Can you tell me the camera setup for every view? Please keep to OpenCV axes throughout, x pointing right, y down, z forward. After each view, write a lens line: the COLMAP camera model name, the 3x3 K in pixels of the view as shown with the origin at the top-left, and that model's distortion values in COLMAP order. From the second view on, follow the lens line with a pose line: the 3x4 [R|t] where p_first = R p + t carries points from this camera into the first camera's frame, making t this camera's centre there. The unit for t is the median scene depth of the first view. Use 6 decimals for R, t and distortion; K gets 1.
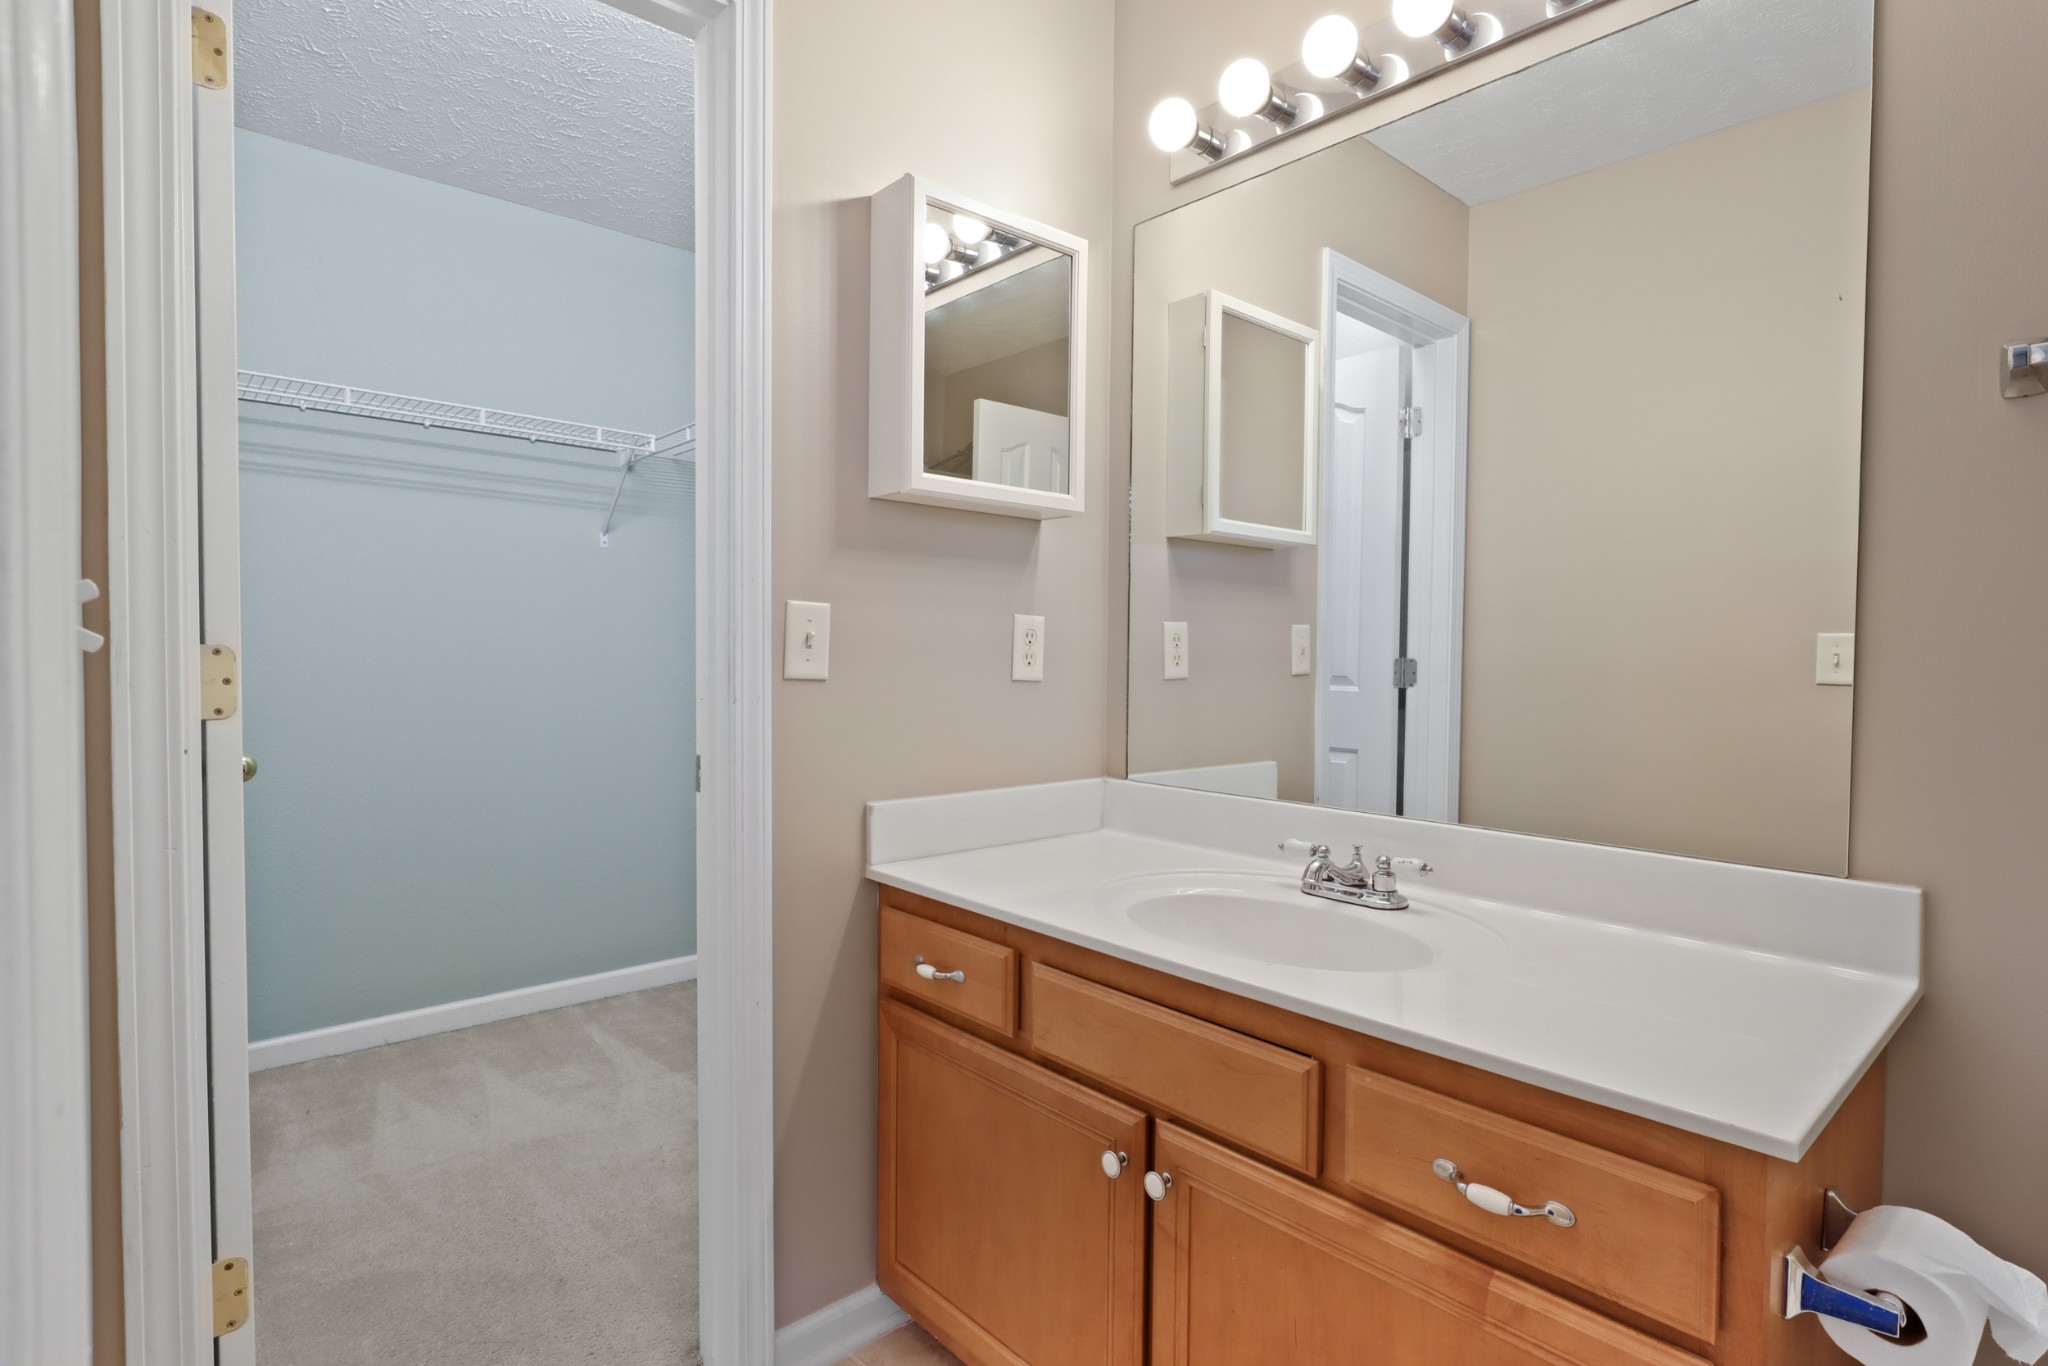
lens RADIAL K [[1054.6, 0, 1018.5], [0, 1054.6, 662.6], [0, 0, 1]] dist [-0.004933, -0.000016]
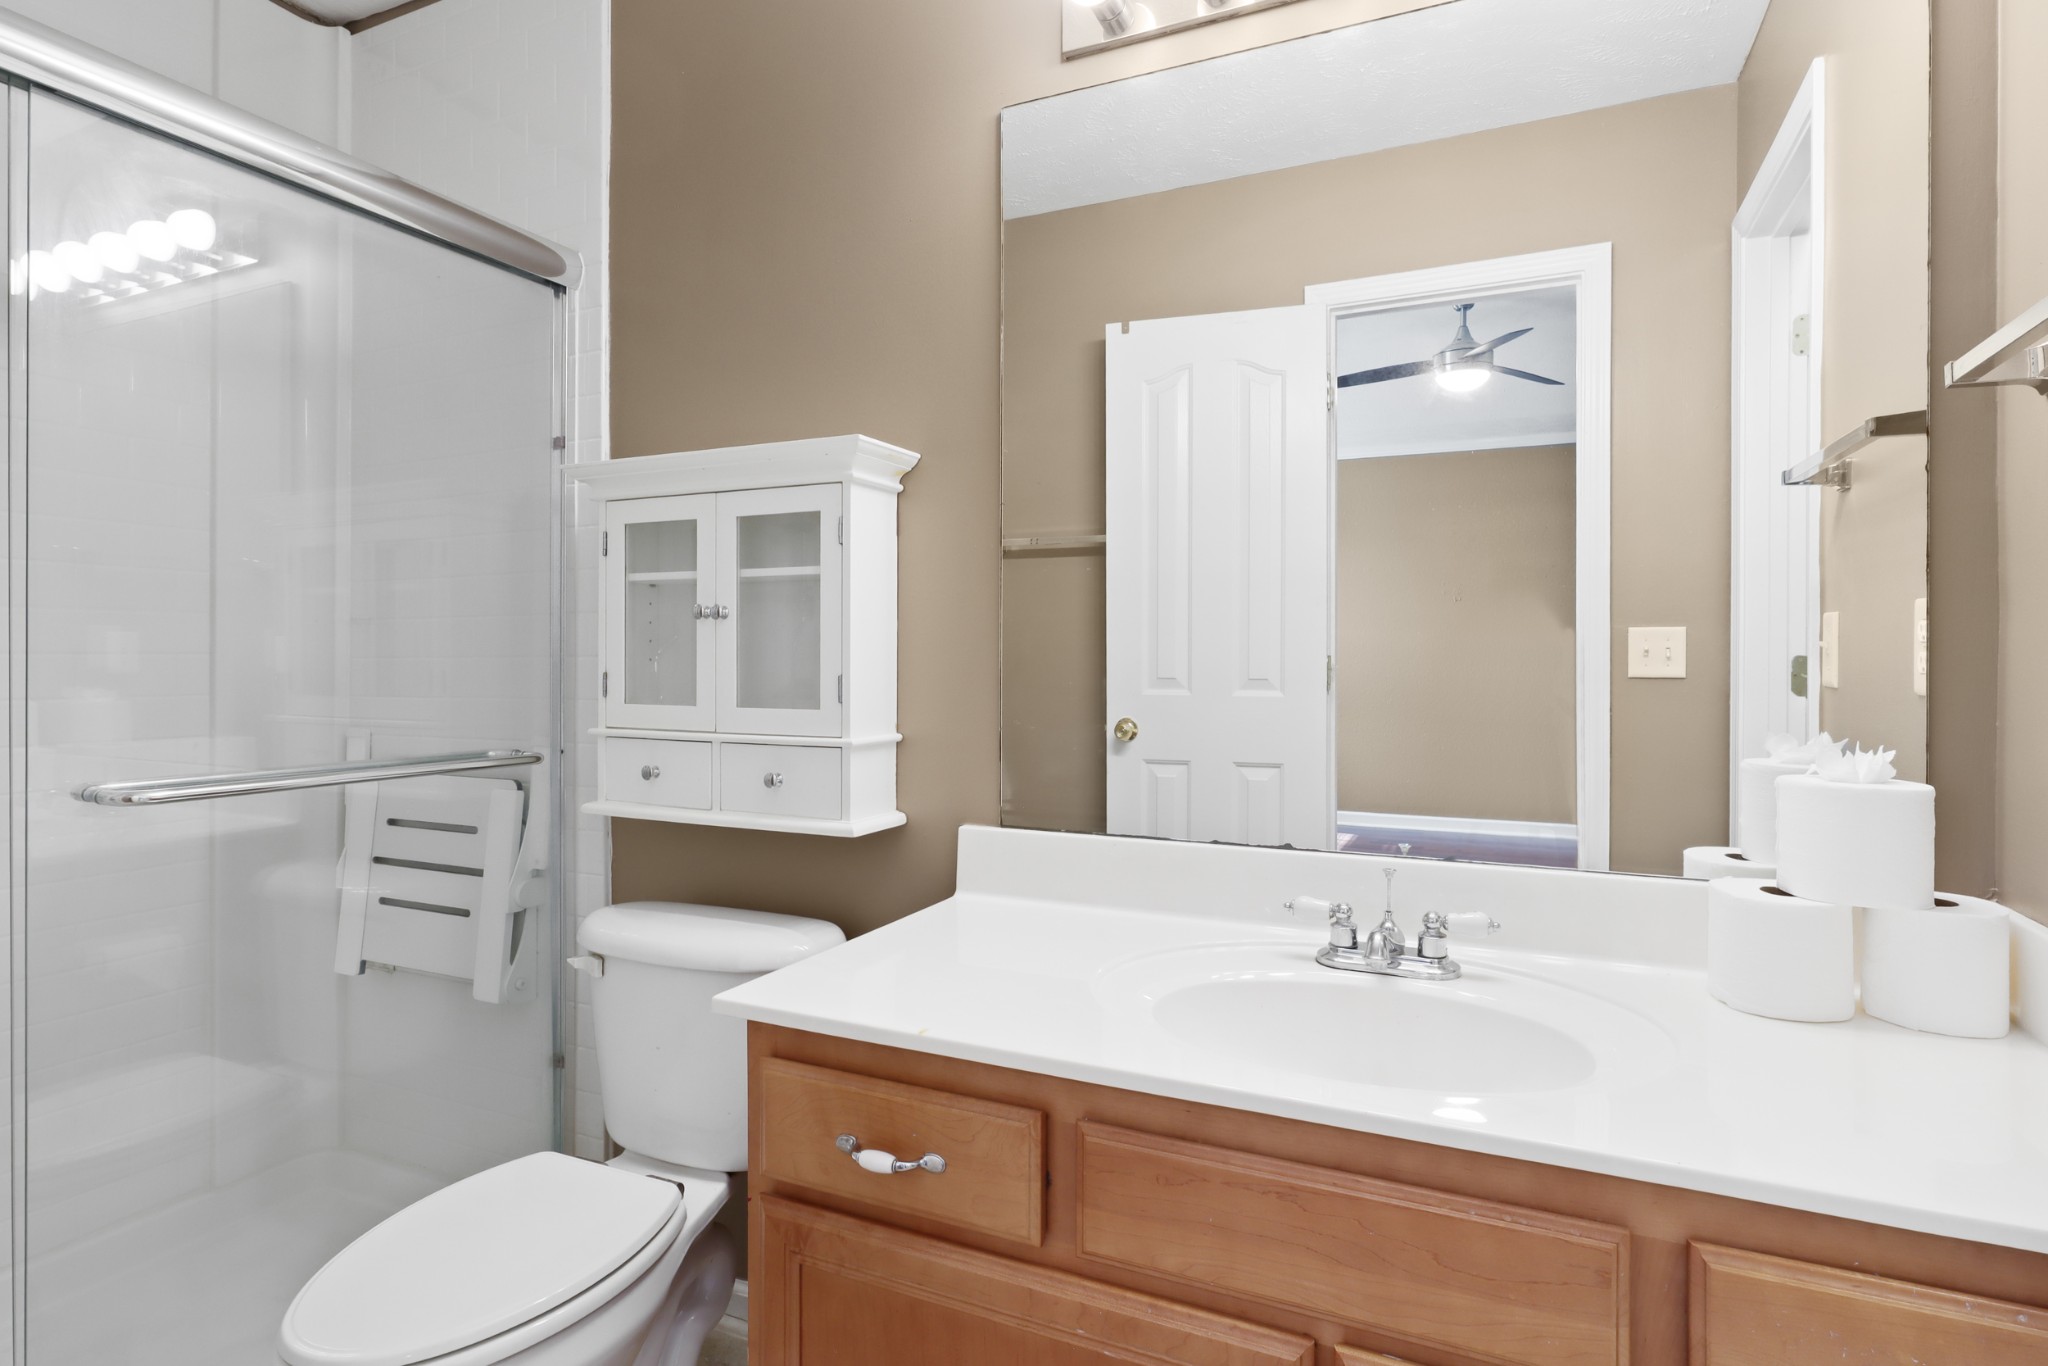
lens RADIAL K [[1163.7, 0, 1020.4], [0, 1163.7, 589.8], [0, 0, 1]] dist [-0.068956, -0.000881]
pose [[0.930073, 0.018902, 0.366888, -0.241631], [-0.000102, 0.998689, -0.051192, -0.011599], [-0.367374, 0.047575, 0.928856, 0.291983]]
